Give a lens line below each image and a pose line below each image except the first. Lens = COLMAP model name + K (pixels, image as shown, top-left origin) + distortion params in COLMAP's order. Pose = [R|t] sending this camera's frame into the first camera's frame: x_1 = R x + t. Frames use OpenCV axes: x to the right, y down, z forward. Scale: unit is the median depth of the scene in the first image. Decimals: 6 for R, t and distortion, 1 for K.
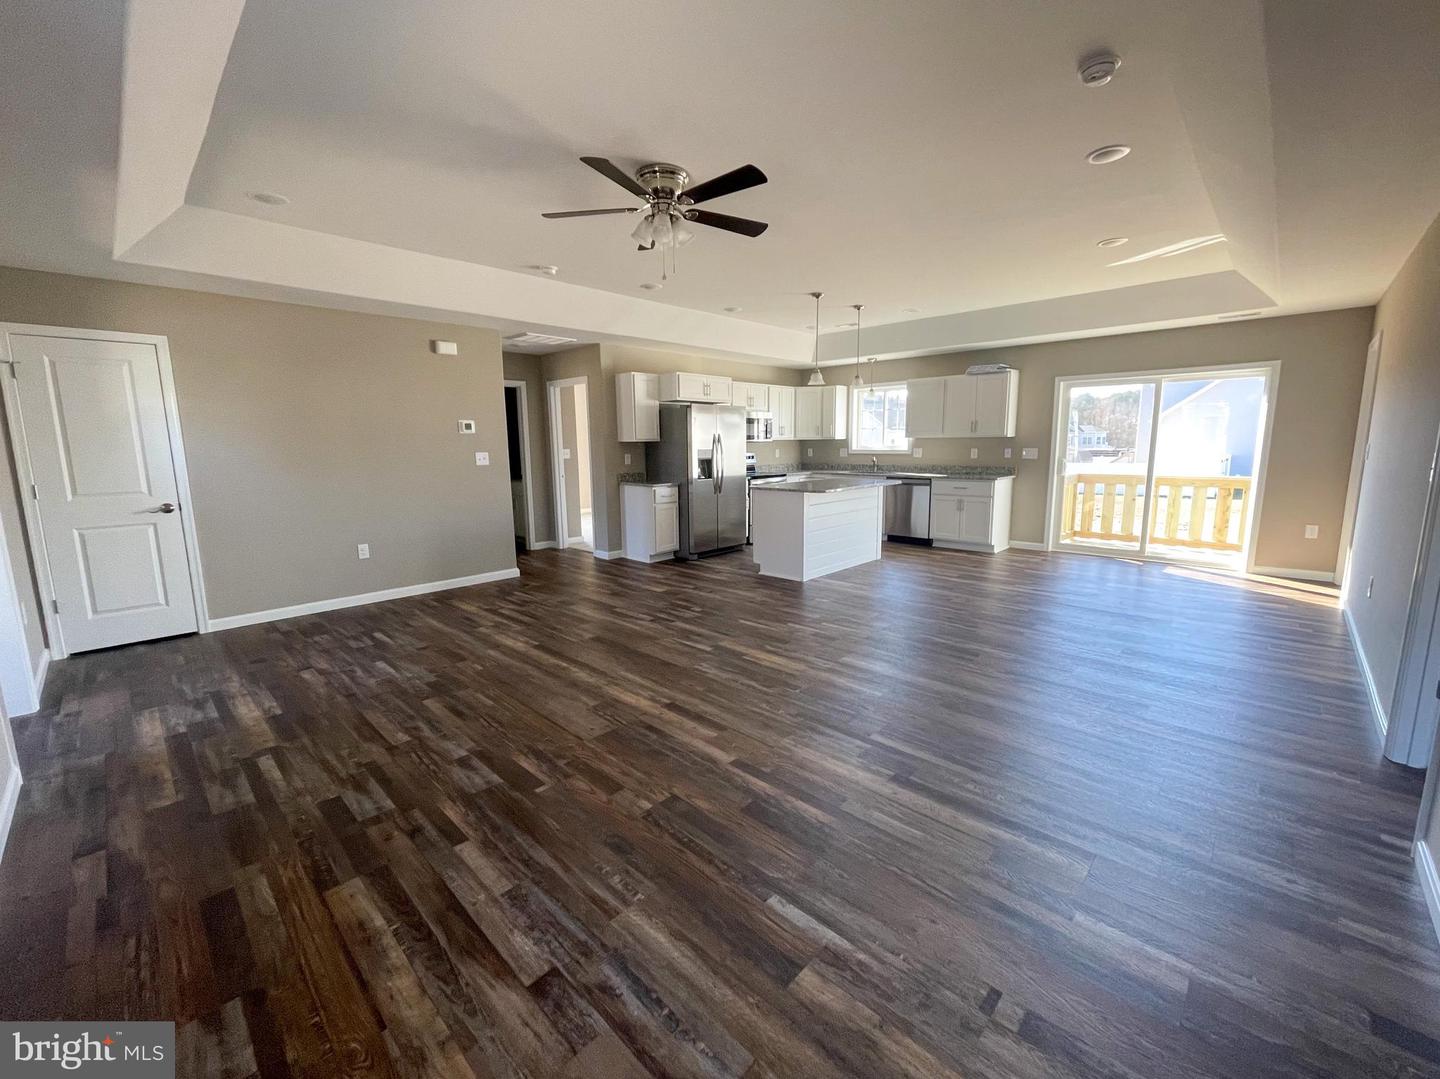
lens RADIAL K [[595.4, 0, 728.8], [0, 595.4, 524.3], [0, 0, 1]] dist [-0.007042, -0.001615]
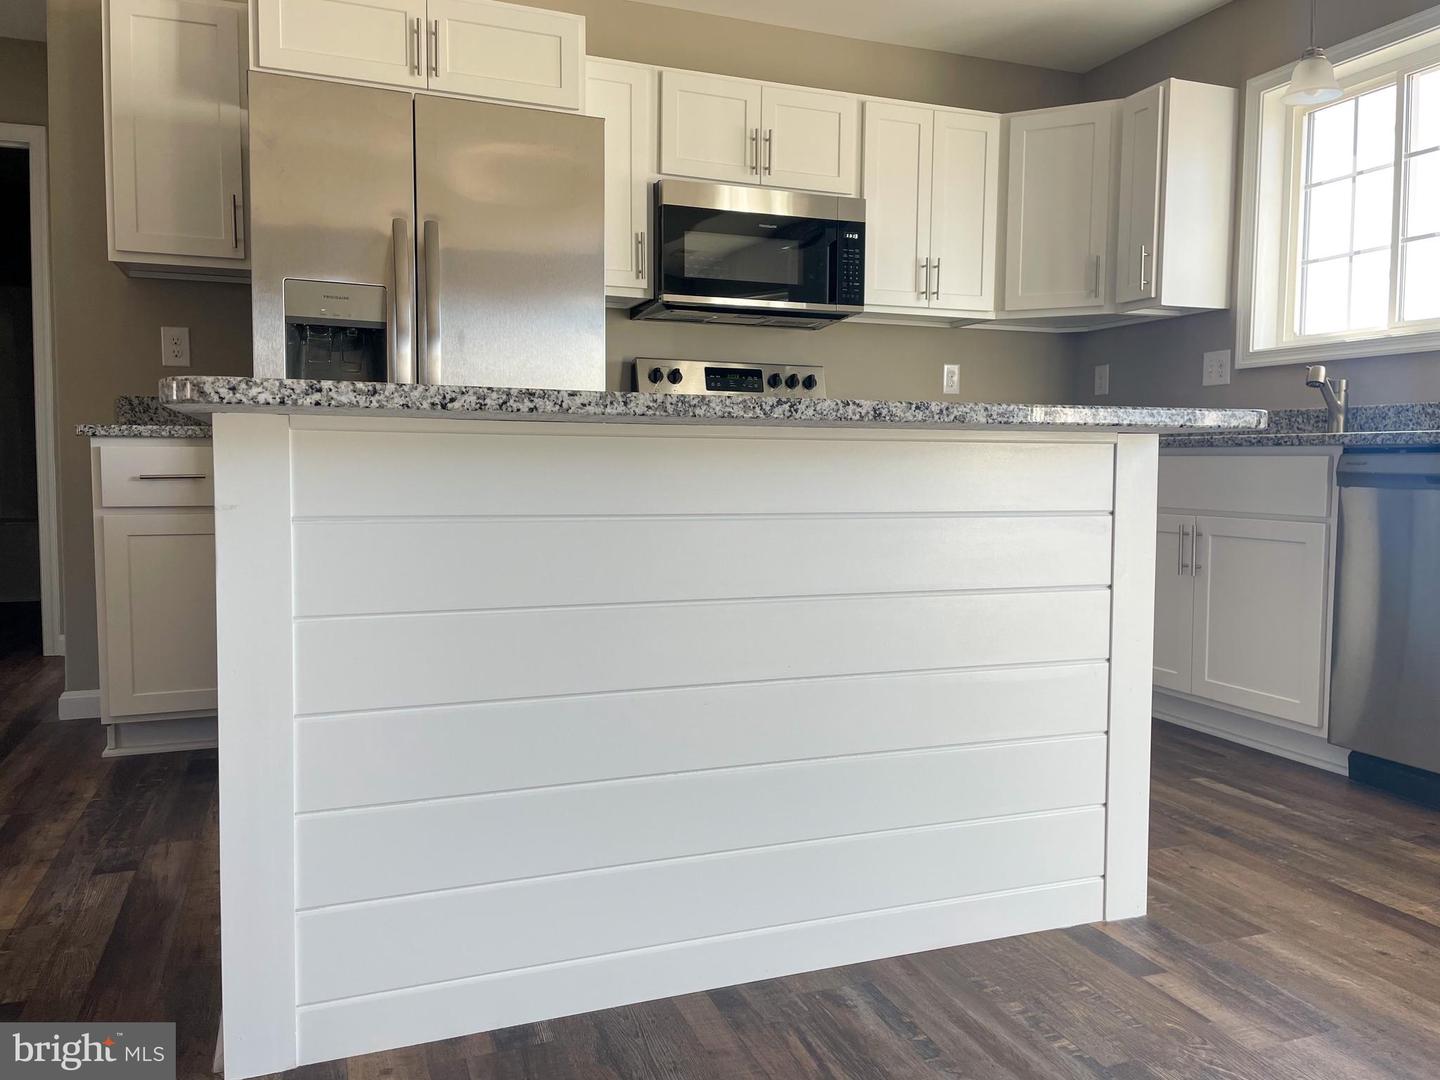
lens RADIAL K [[1089.1, 0, 729.1], [0, 1089.1, 541.7], [0, 0, 1]] dist [0.043592, -0.015055]
pose [[0.897726, 0.051250, -0.437563, 0.252877], [-0.078228, 0.995971, -0.043842, -0.017484], [0.433553, 0.073588, 0.898118, 0.610546]]
